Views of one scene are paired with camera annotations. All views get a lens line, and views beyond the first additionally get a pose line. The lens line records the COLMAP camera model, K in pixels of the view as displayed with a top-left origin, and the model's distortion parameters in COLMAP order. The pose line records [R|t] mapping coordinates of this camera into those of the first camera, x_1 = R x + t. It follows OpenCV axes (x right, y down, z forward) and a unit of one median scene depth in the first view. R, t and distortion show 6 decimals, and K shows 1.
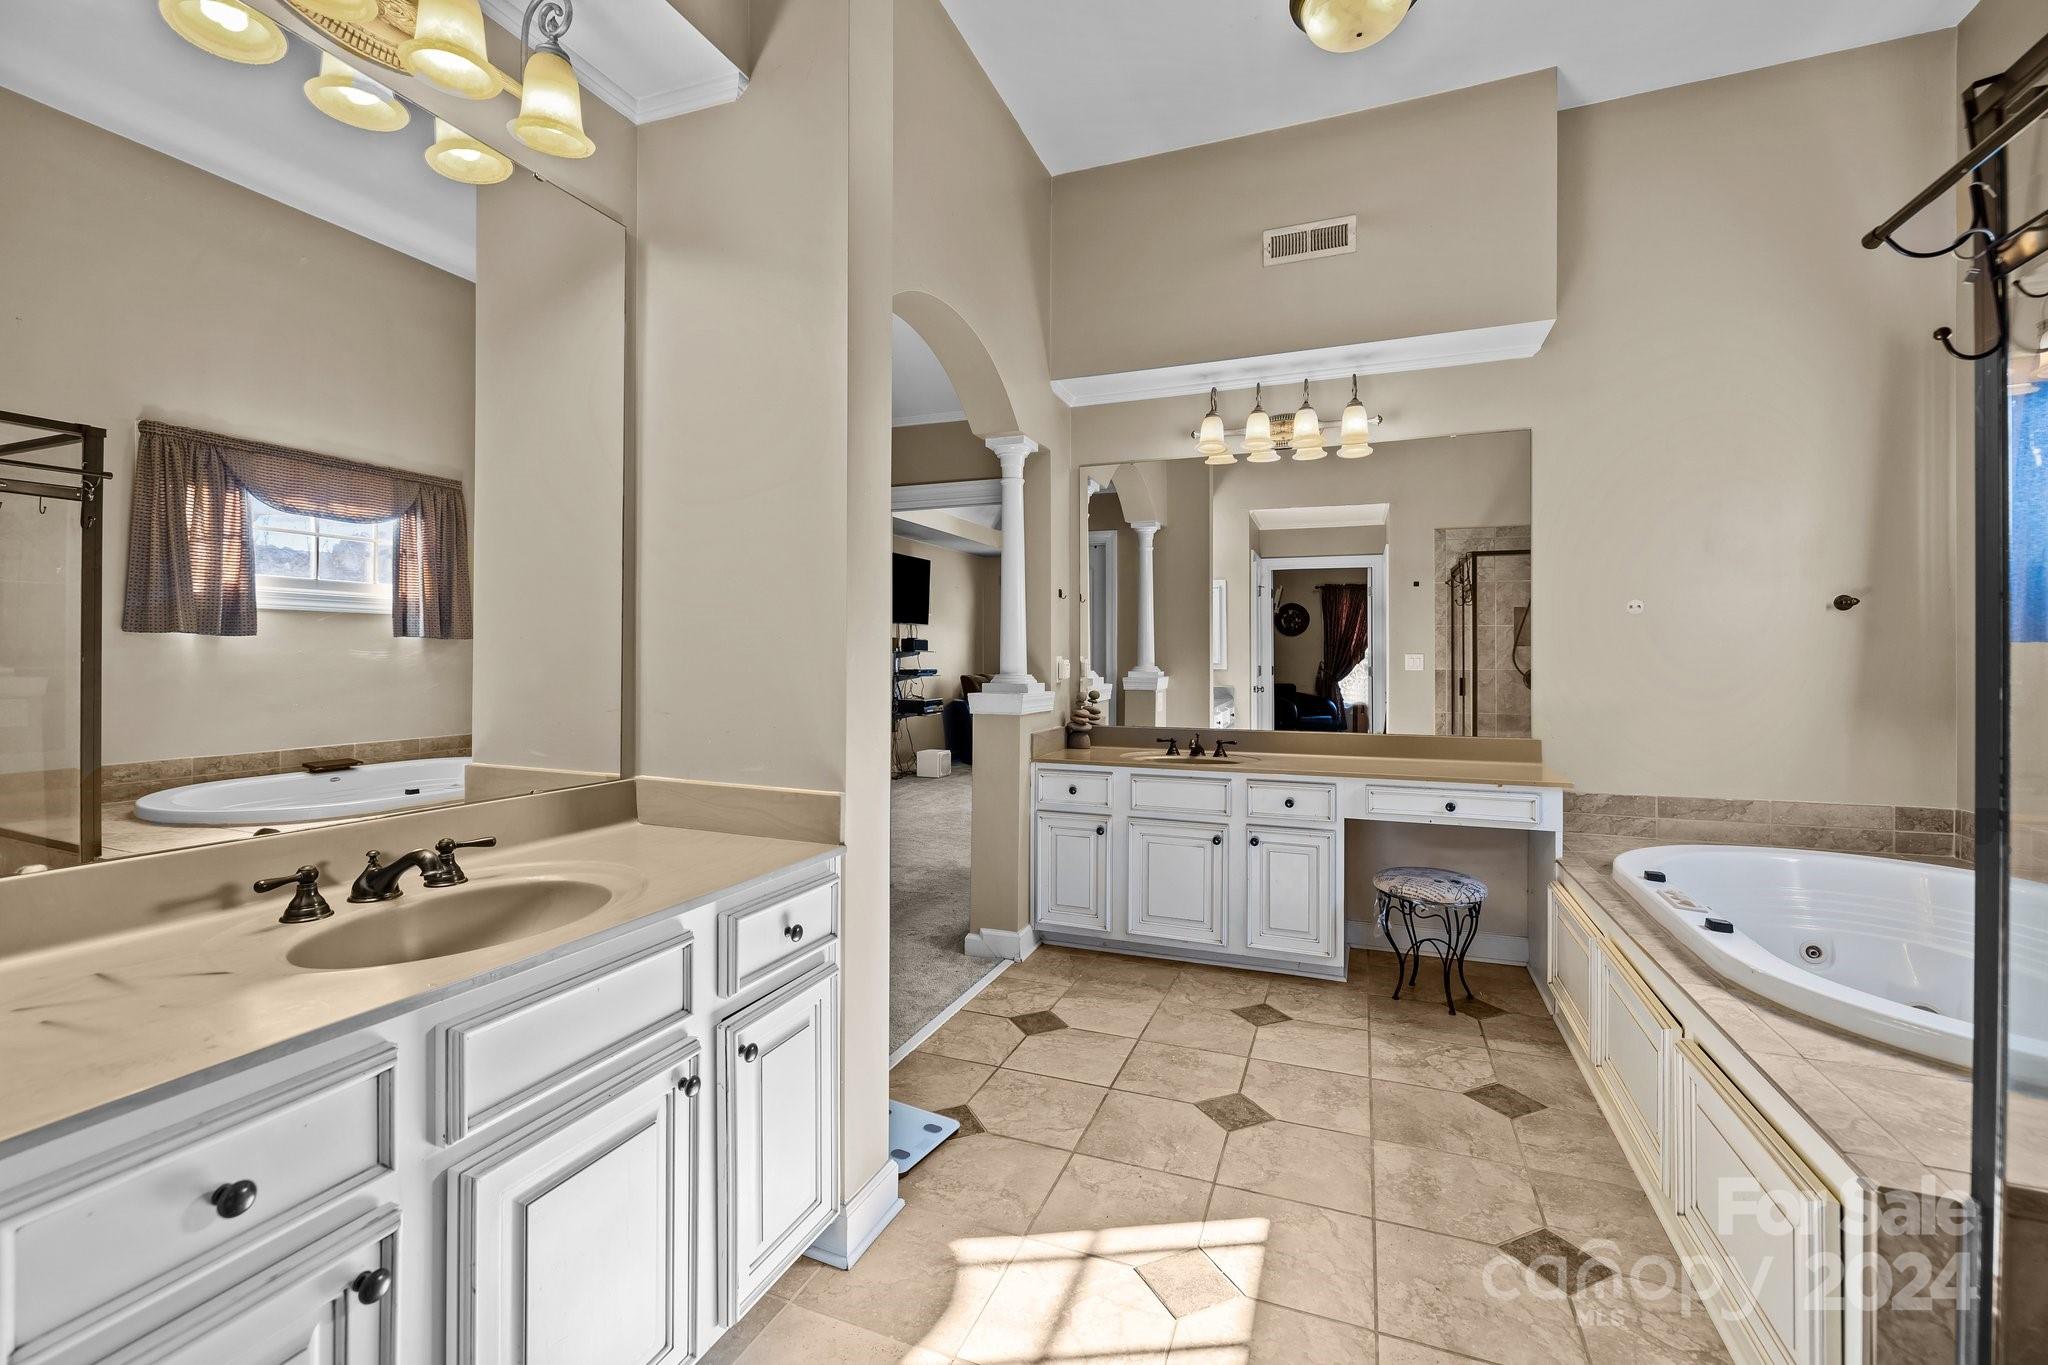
lens RADIAL K [[855.6, 0, 1021.2], [0, 855.6, 667.6], [0, 0, 1]] dist [-0.000955, -0.000130]
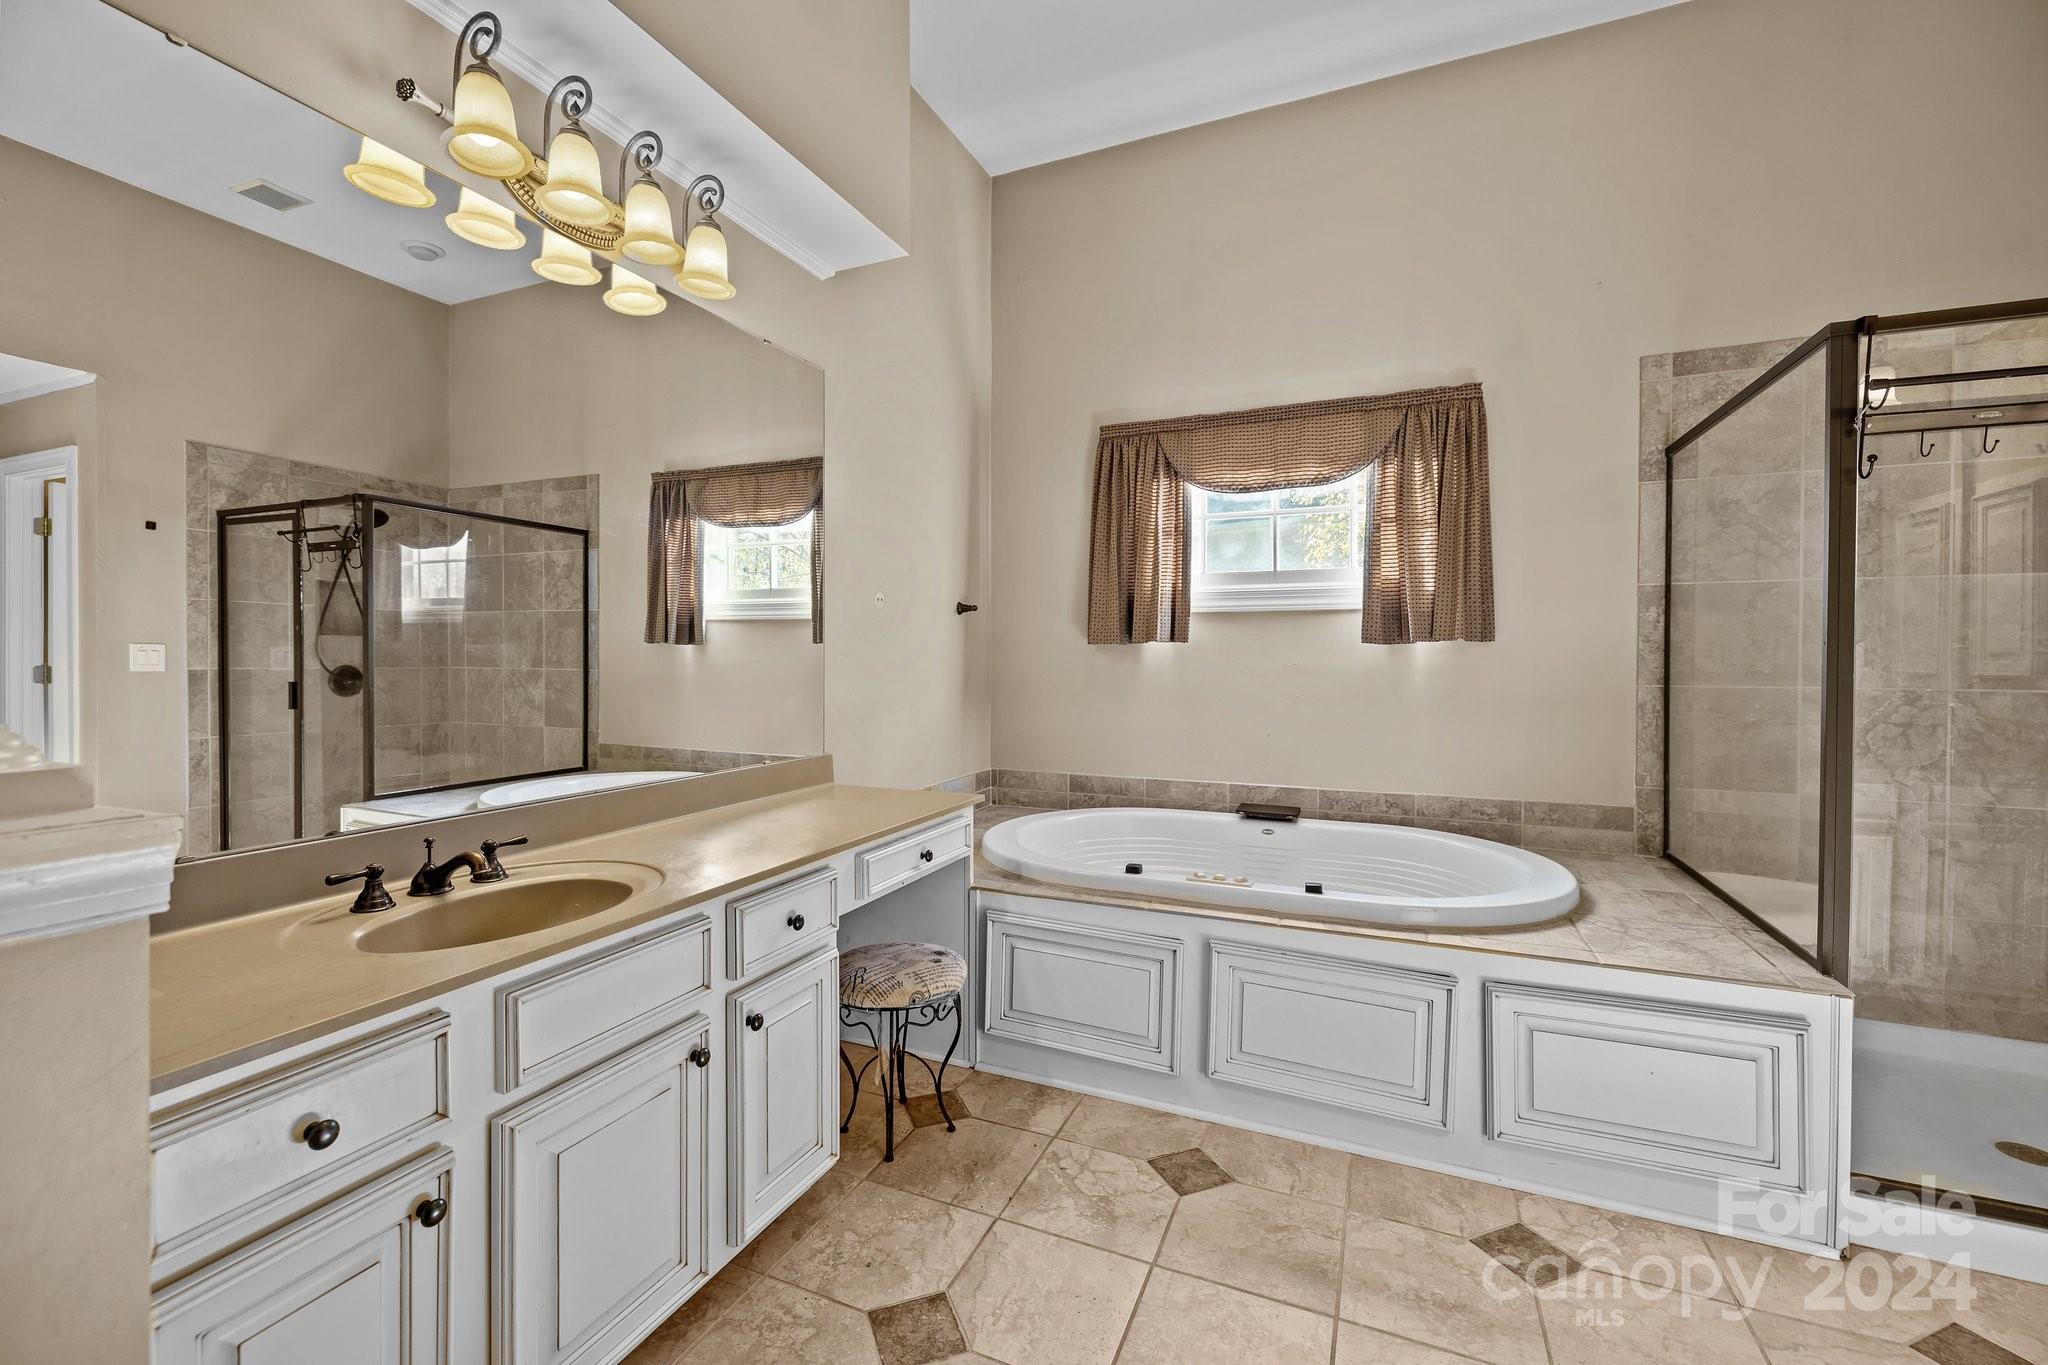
lens RADIAL K [[855.6, 0, 1015.4], [0, 855.6, 662.6], [0, 0, 1]] dist [-0.000955, -0.000130]
pose [[0.051676, -0.005568, 0.998648, -0.253050], [0.006003, 0.999968, 0.005265, -0.006817], [-0.998646, 0.005723, 0.051708, 0.967572]]
